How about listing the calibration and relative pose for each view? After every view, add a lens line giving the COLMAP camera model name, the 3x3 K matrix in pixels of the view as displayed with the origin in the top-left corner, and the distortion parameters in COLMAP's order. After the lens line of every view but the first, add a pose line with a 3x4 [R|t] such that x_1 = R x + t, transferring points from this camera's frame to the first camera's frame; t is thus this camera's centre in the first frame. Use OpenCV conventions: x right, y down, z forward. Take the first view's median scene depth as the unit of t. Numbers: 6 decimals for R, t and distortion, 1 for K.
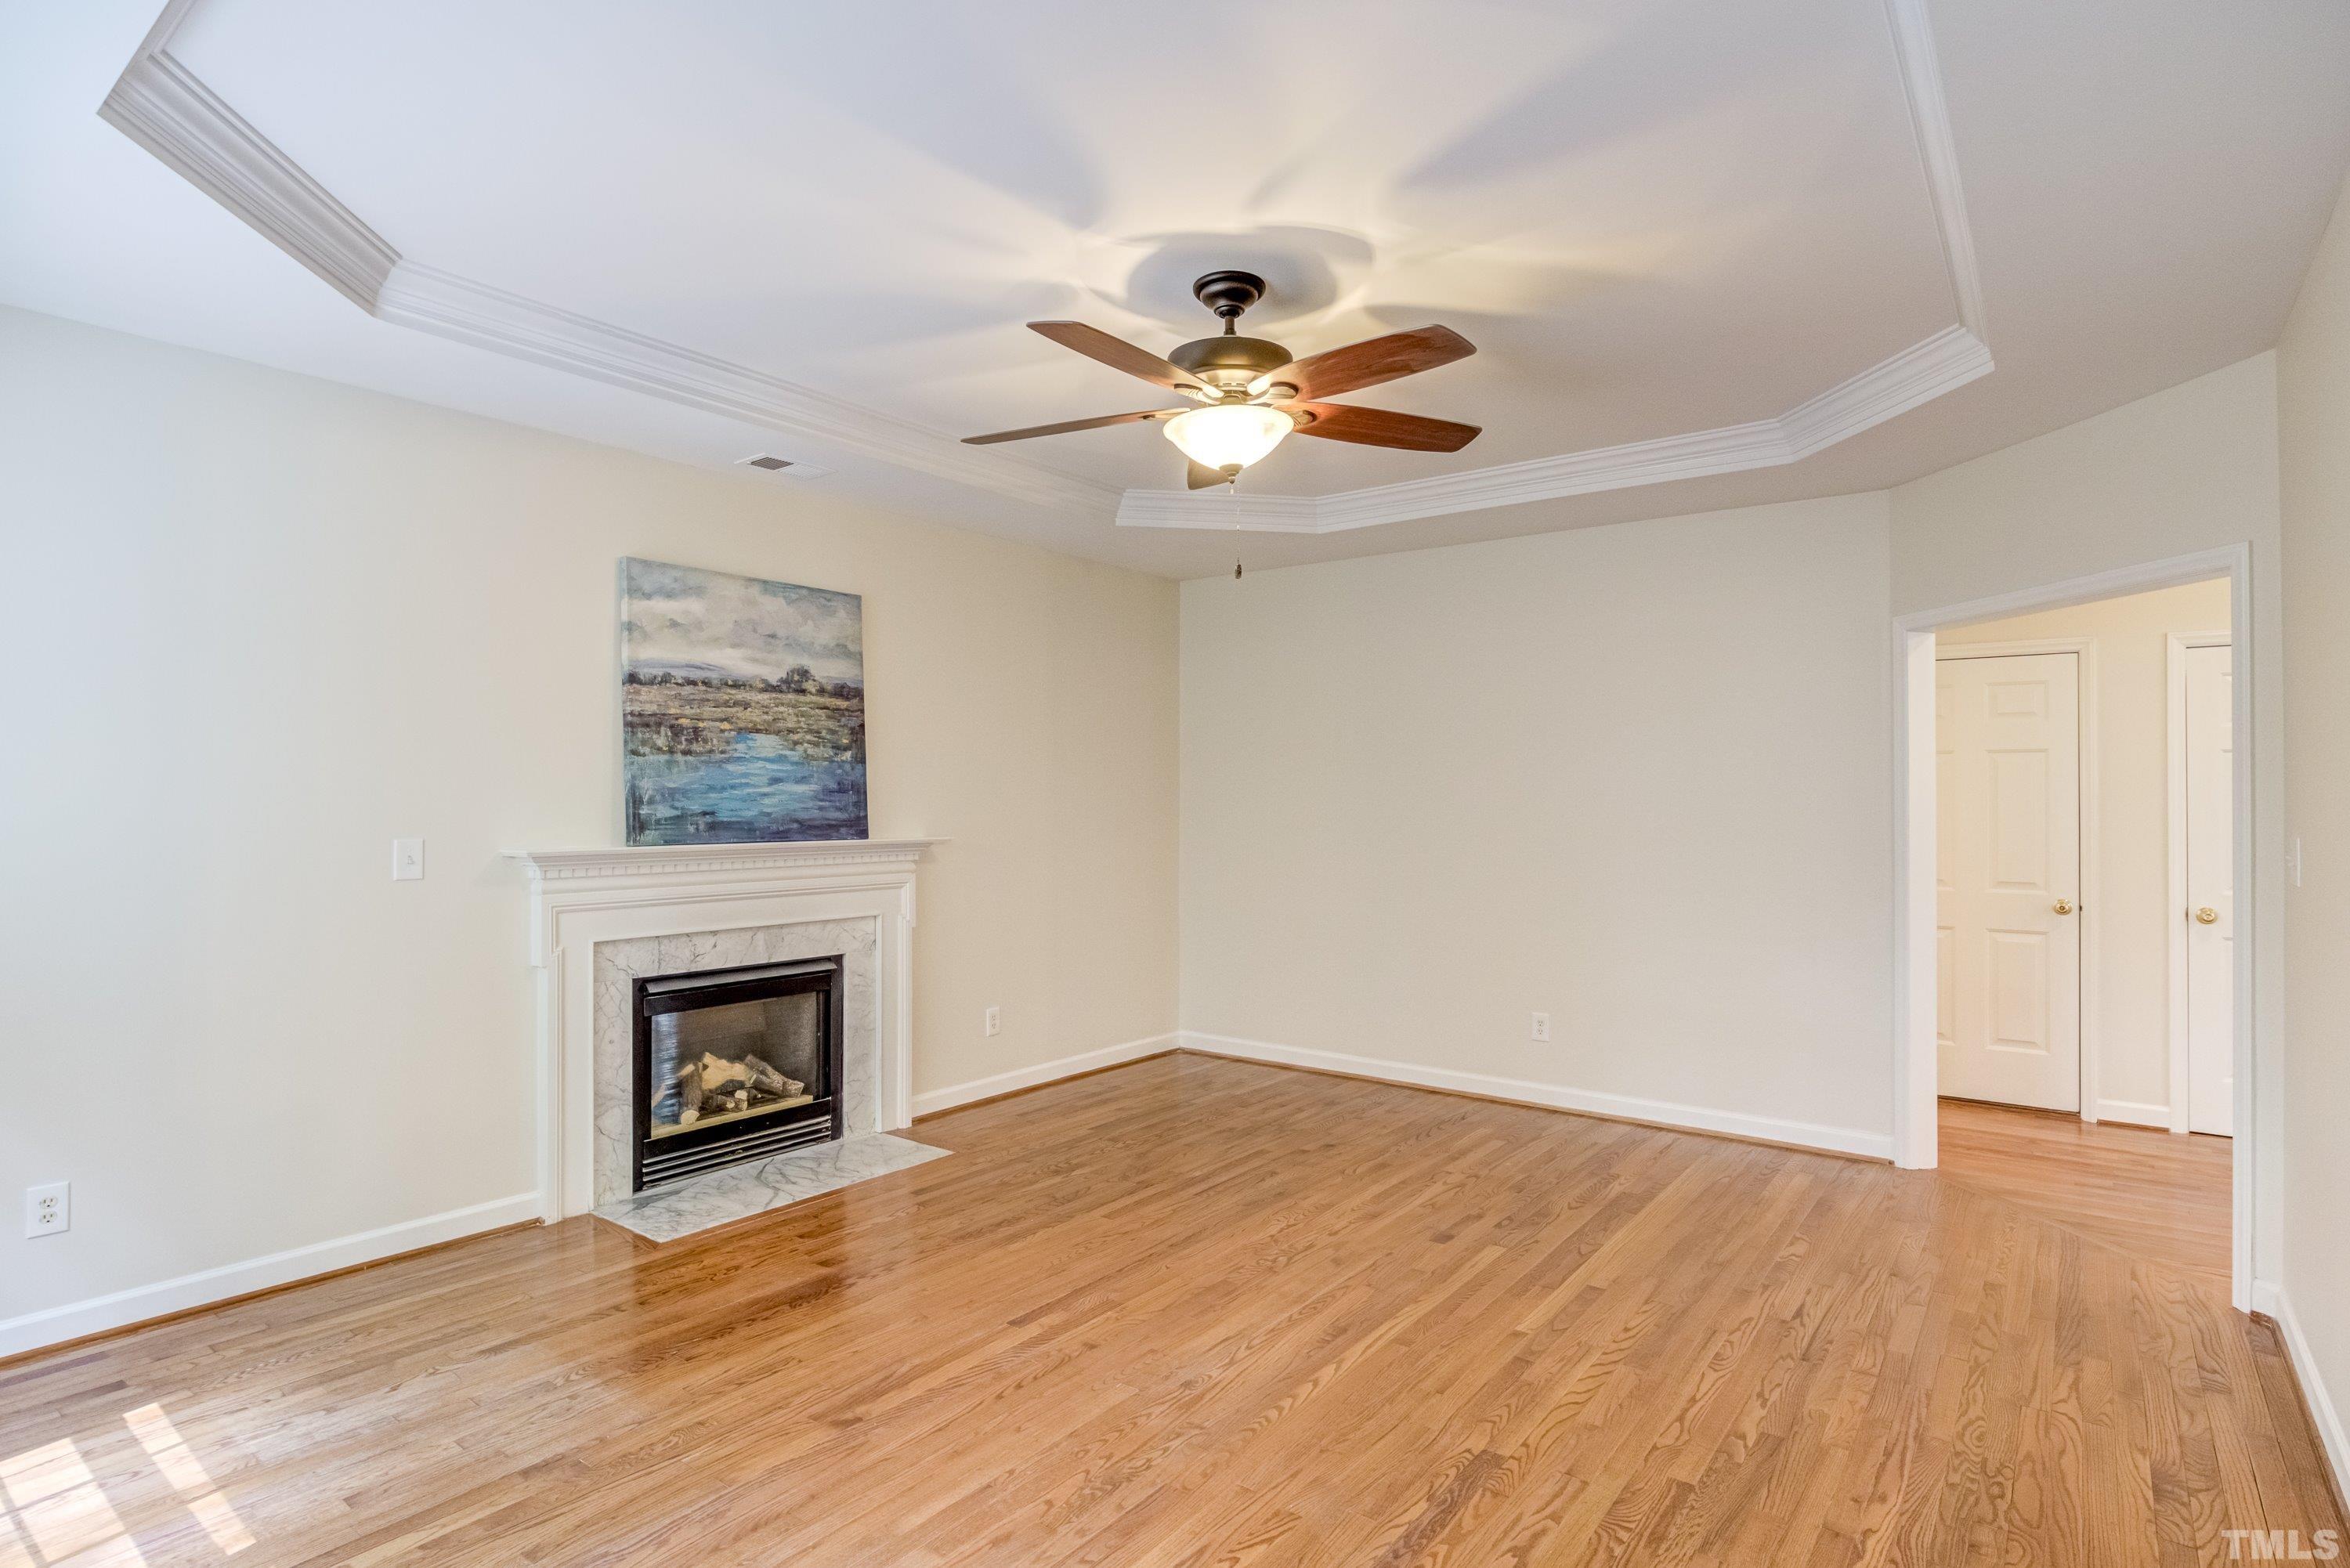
lens RADIAL K [[1185.1, 0, 1175.5], [0, 1185.1, 787.1], [0, 0, 1]] dist [-0.023926, 0.007000]
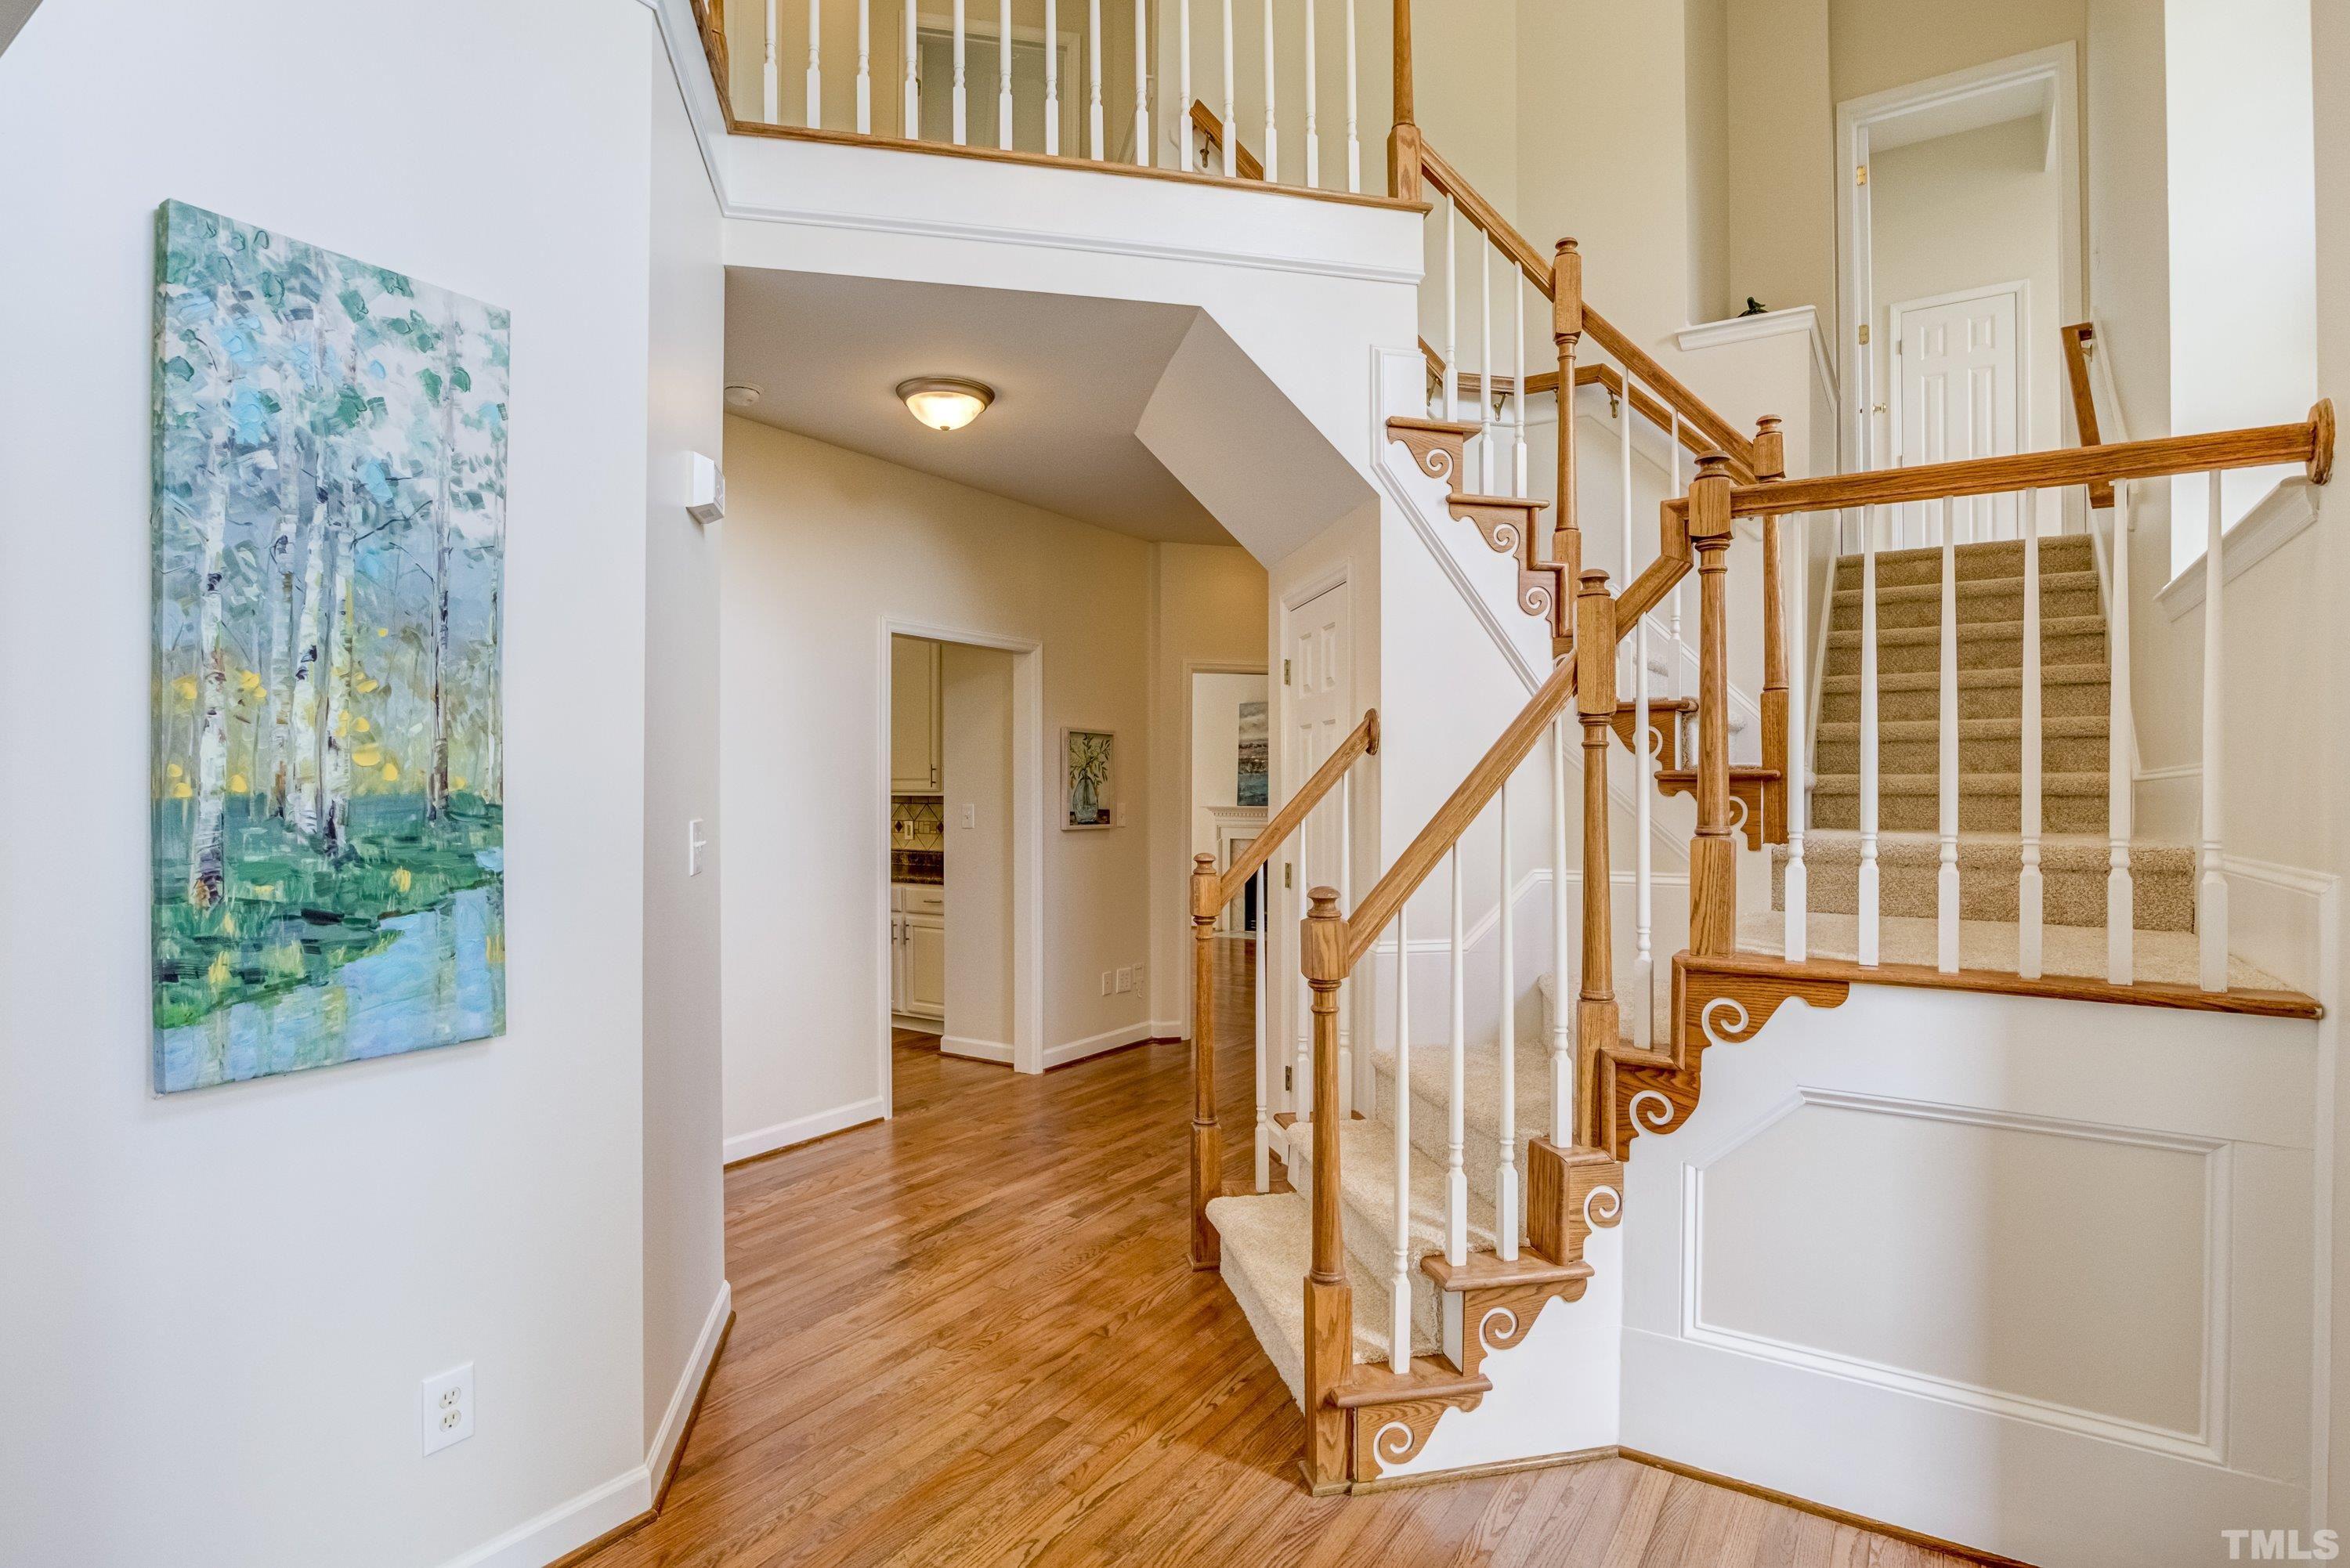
lens RADIAL K [[1185.1, 0, 1173.3], [0, 1185.1, 787.1], [0, 0, 1]] dist [-0.023926, 0.007000]
pose [[0.076361, 0.000997, -0.997080, 2.351921], [0.005055, 0.999986, 0.001387, 0.000141], [0.997067, -0.005146, 0.076355, 0.620345]]
